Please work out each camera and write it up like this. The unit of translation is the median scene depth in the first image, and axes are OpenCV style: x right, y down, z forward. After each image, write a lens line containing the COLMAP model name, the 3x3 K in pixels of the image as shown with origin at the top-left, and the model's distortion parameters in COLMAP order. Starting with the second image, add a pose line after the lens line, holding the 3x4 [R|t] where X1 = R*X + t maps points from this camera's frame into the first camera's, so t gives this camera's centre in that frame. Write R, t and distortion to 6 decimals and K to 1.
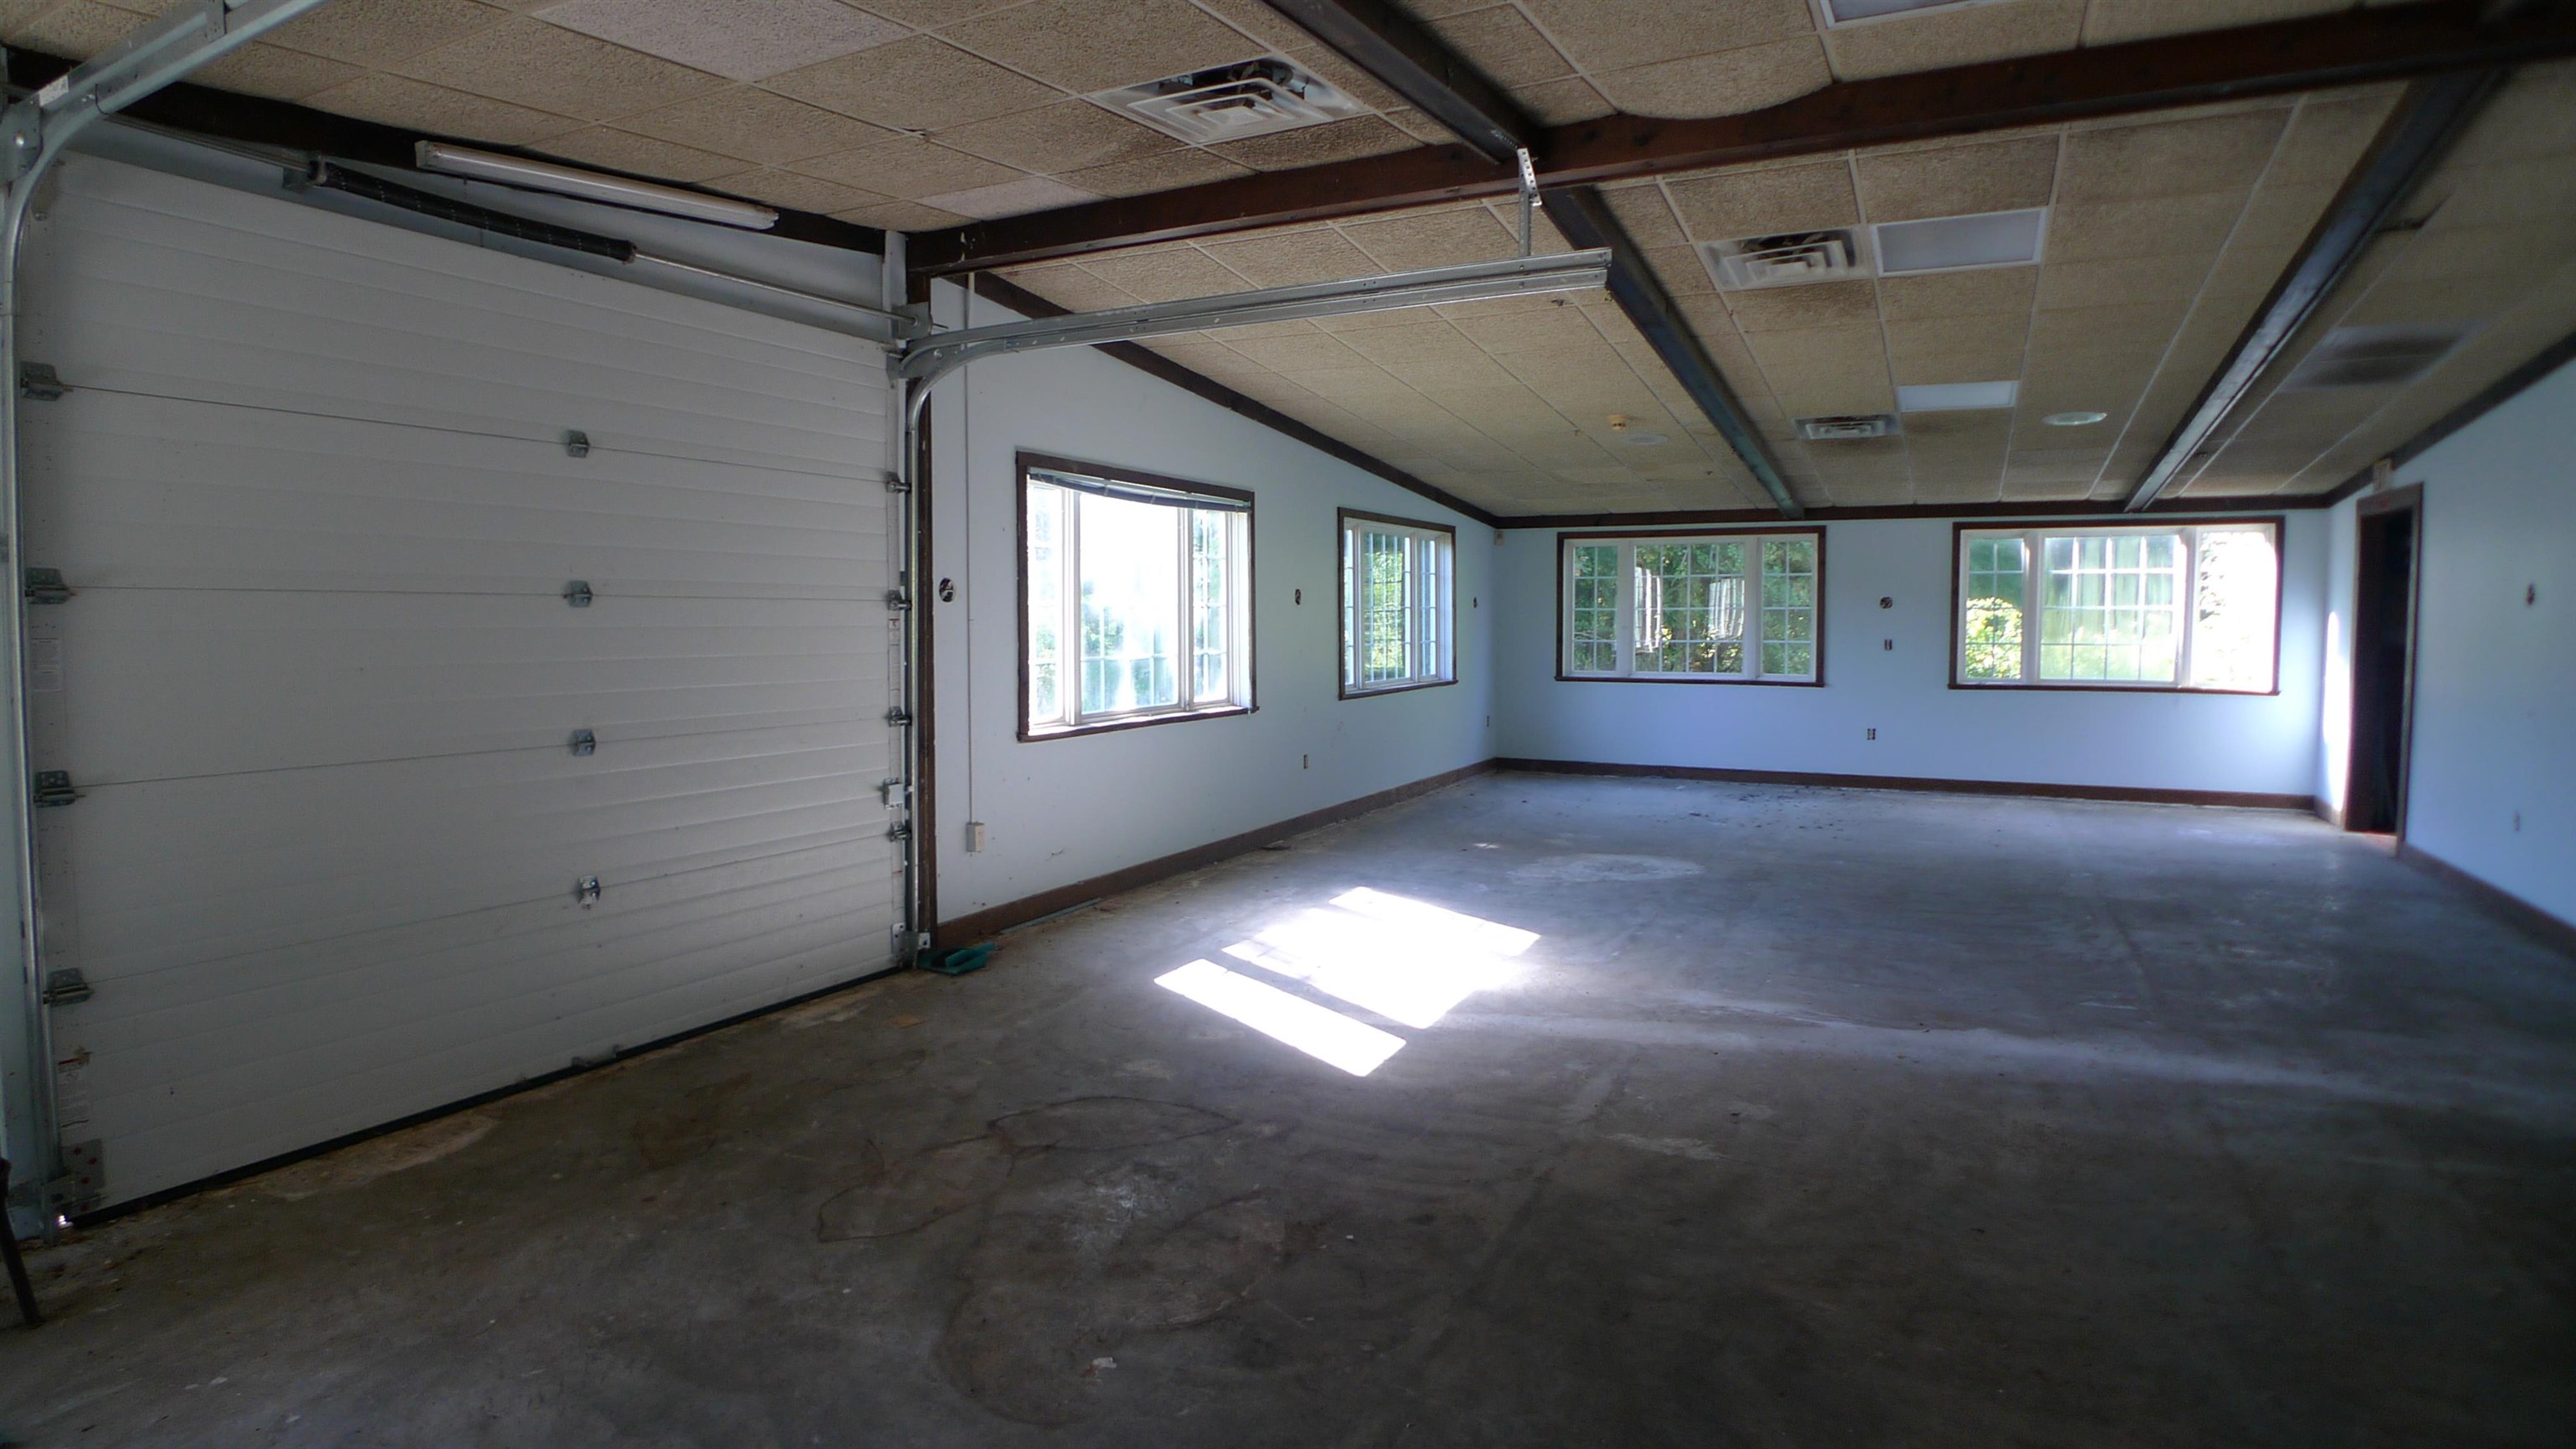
lens RADIAL K [[1308.6, 0, 1276.4], [0, 1308.6, 698.5], [0, 0, 1]] dist [-0.084597, 0.016056]
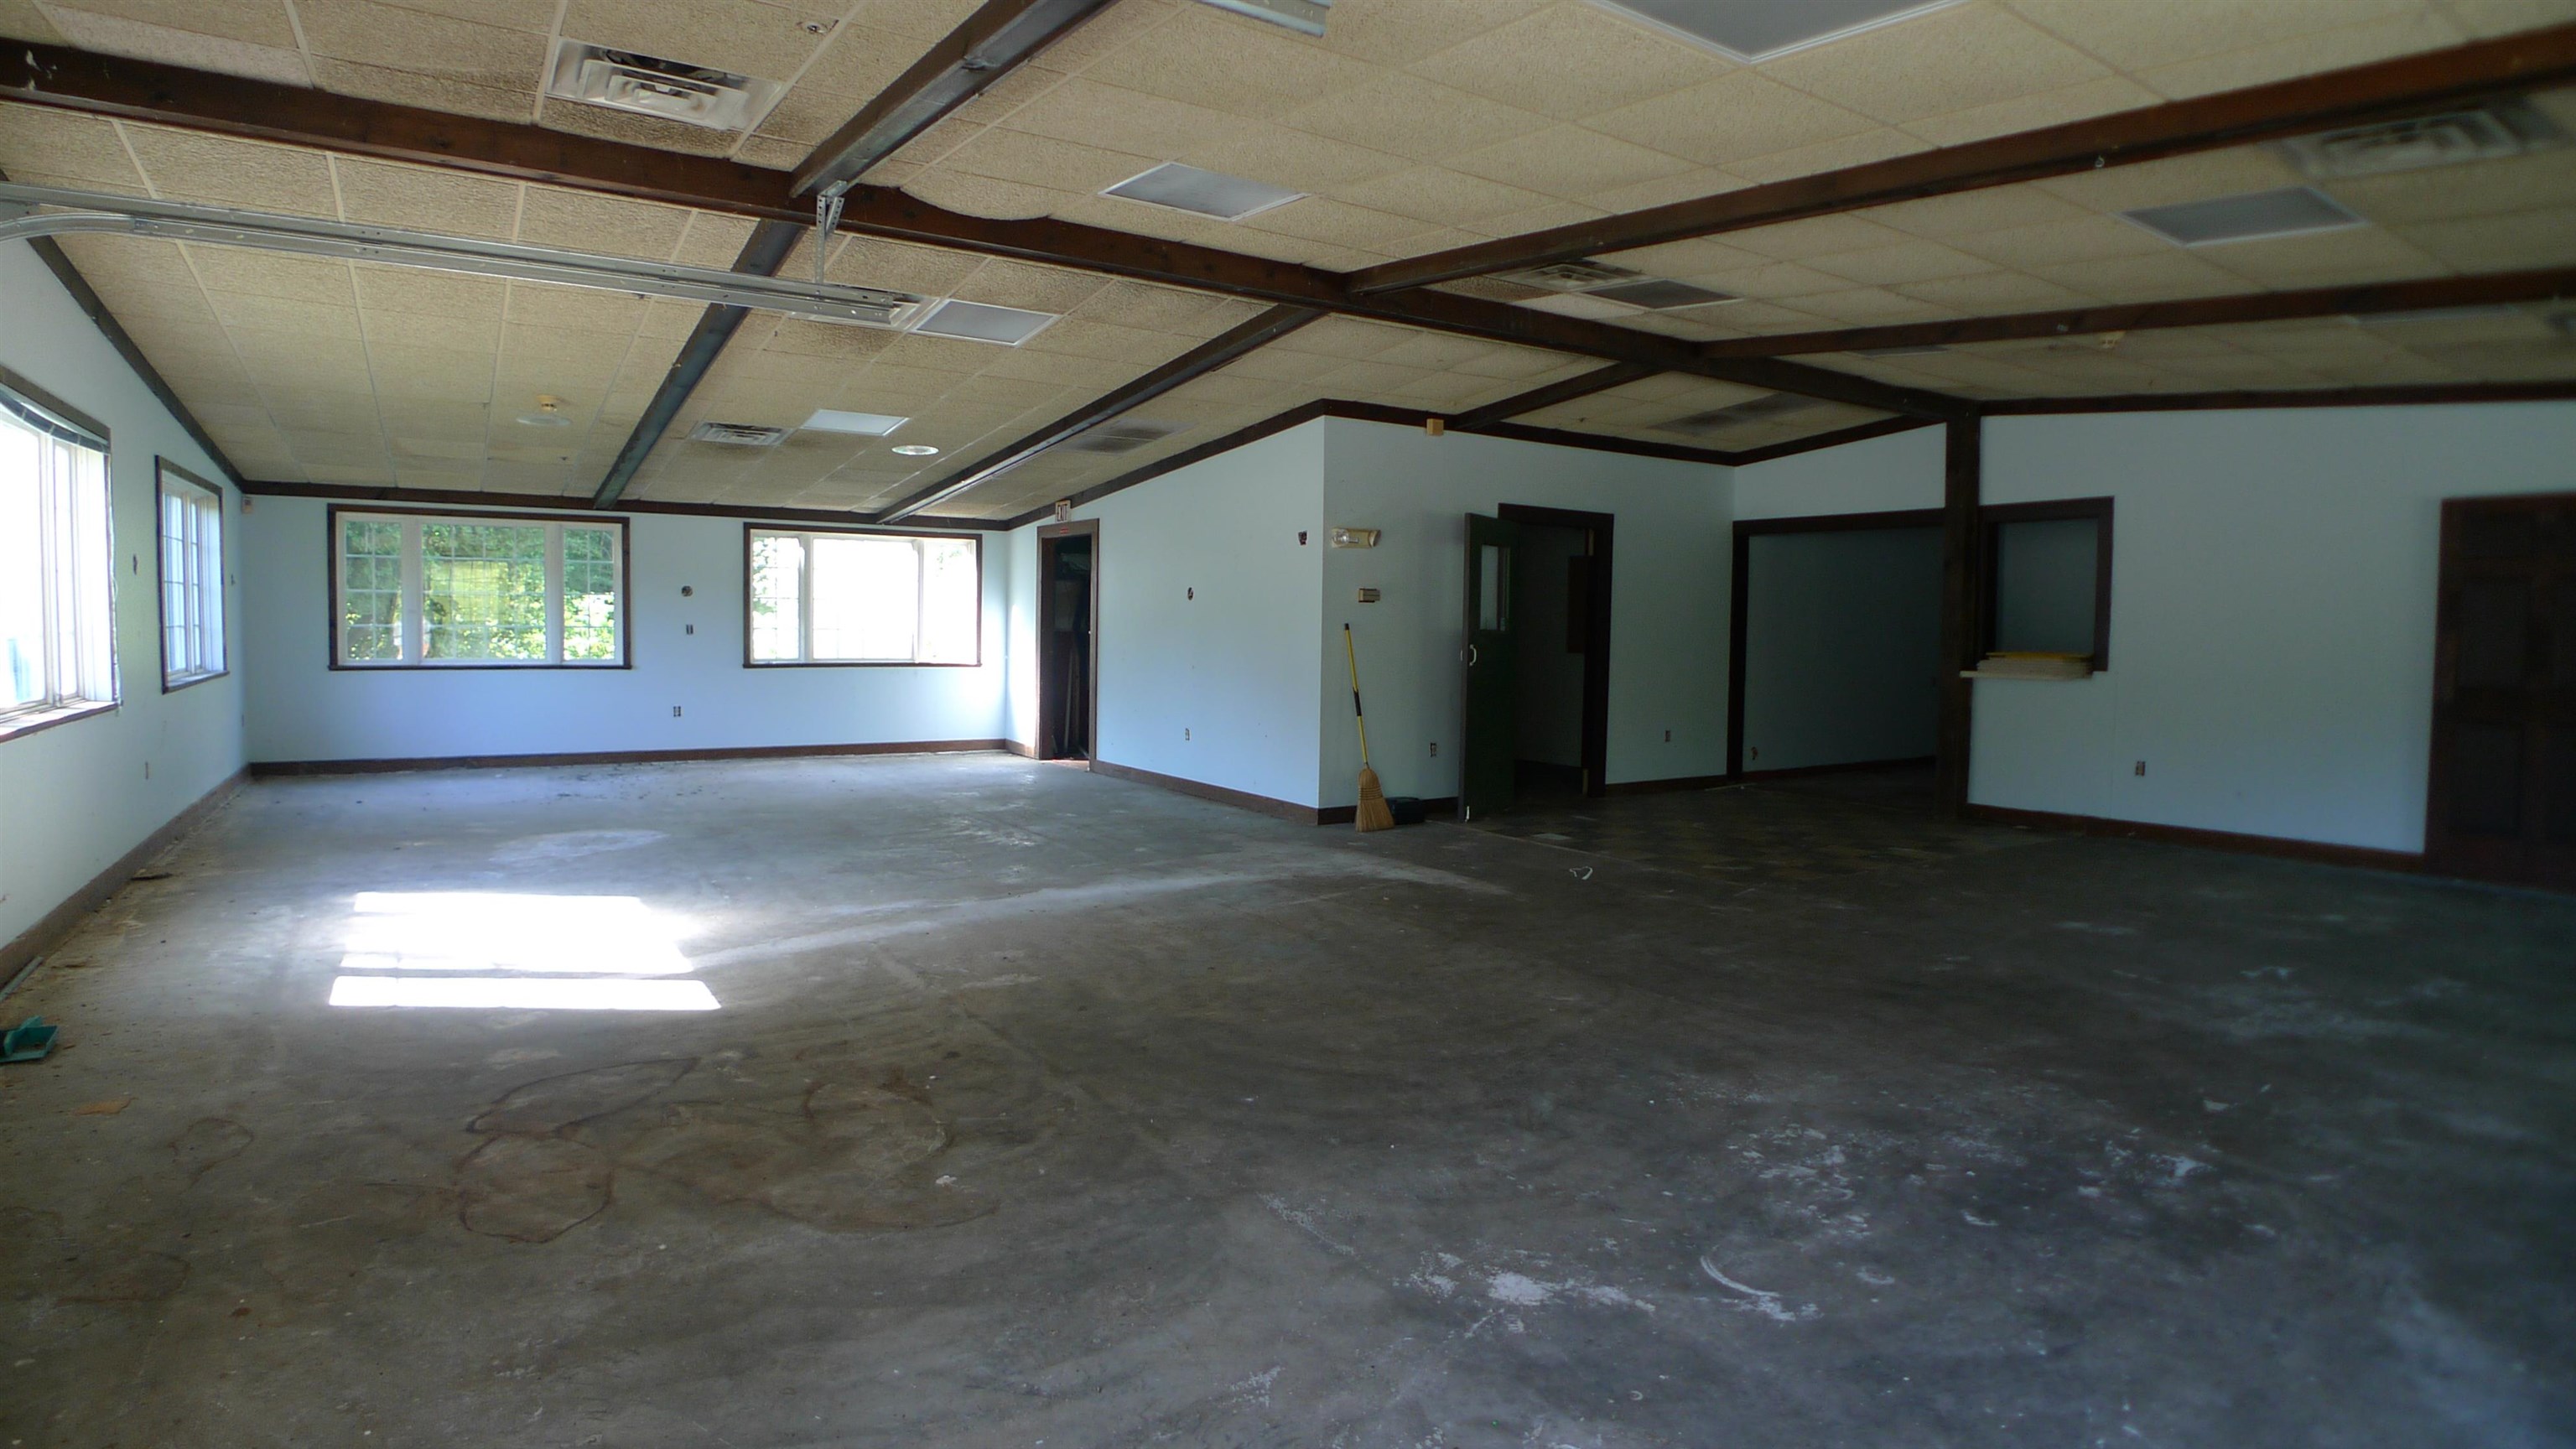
lens RADIAL K [[1308.6, 0, 1276.4], [0, 1308.6, 698.5], [0, 0, 1]] dist [-0.084597, 0.016056]
pose [[0.487909, -0.038542, 0.872043, -0.281184], [0.035810, 0.999067, 0.024121, 0.010007], [-0.872160, 0.019459, 0.488834, 0.028711]]
